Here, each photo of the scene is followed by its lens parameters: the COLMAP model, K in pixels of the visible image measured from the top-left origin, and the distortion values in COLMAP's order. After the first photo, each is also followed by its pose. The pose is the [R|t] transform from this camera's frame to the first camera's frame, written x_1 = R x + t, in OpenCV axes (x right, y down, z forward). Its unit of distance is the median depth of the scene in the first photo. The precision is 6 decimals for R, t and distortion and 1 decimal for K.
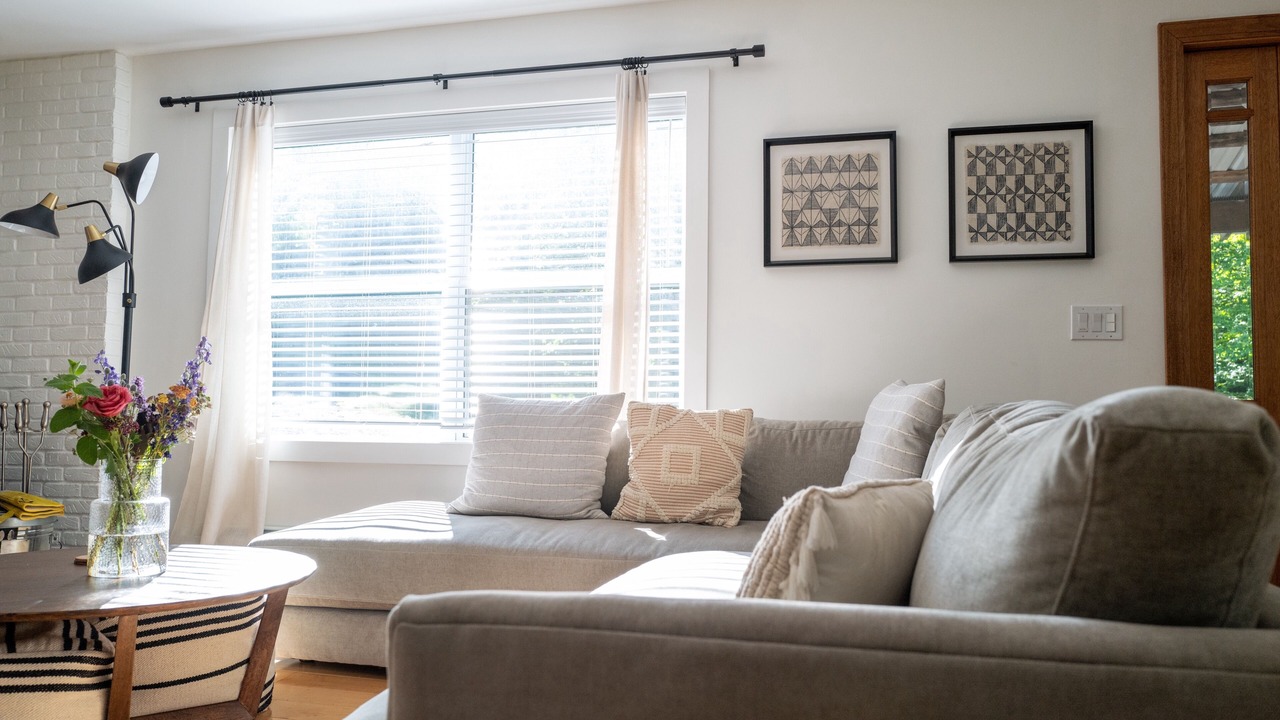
lens RADIAL K [[972.0, 0, 640.4], [0, 972.0, 358.8], [0, 0, 1]] dist [-0.021635, 0.034951]
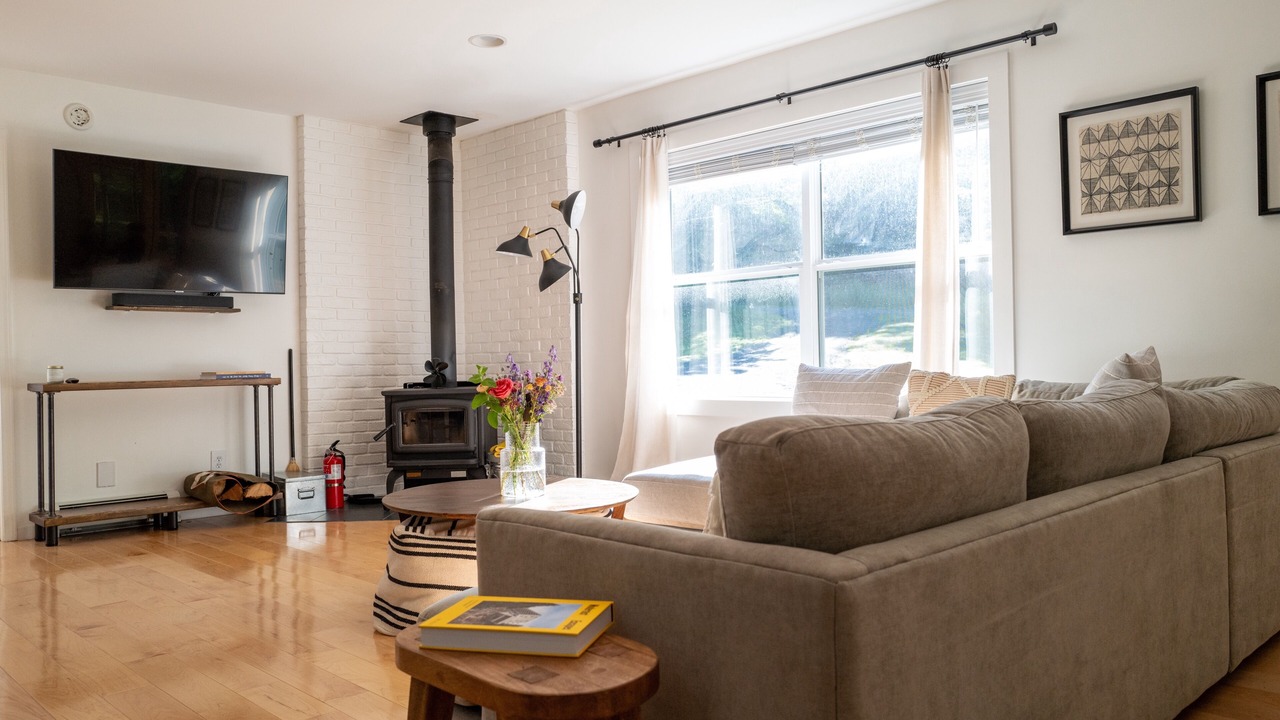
lens RADIAL K [[972.0, 0, 638.8], [0, 972.0, 360.0], [0, 0, 1]] dist [-0.021635, 0.034951]
pose [[0.860046, -0.026451, -0.509530, 0.266462], [0.059364, 0.997060, 0.048441, -0.038446], [0.506751, -0.071909, 0.859088, -0.152335]]
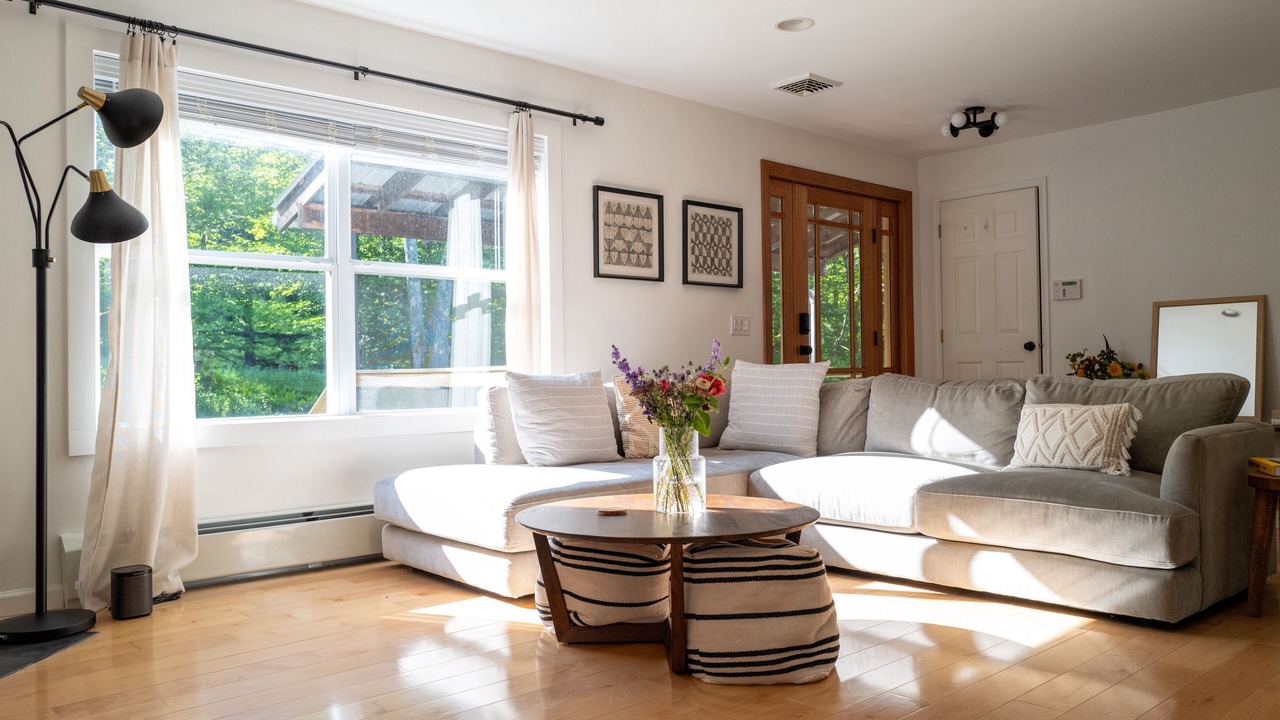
lens RADIAL K [[972.0, 0, 637.5], [0, 972.0, 361.7], [0, 0, 1]] dist [-0.021635, 0.034951]
pose [[0.546020, -0.006789, 0.837744, -1.021224], [-0.027642, 0.999277, 0.026114, -0.011922], [-0.837316, -0.037415, 0.545438, 0.187007]]
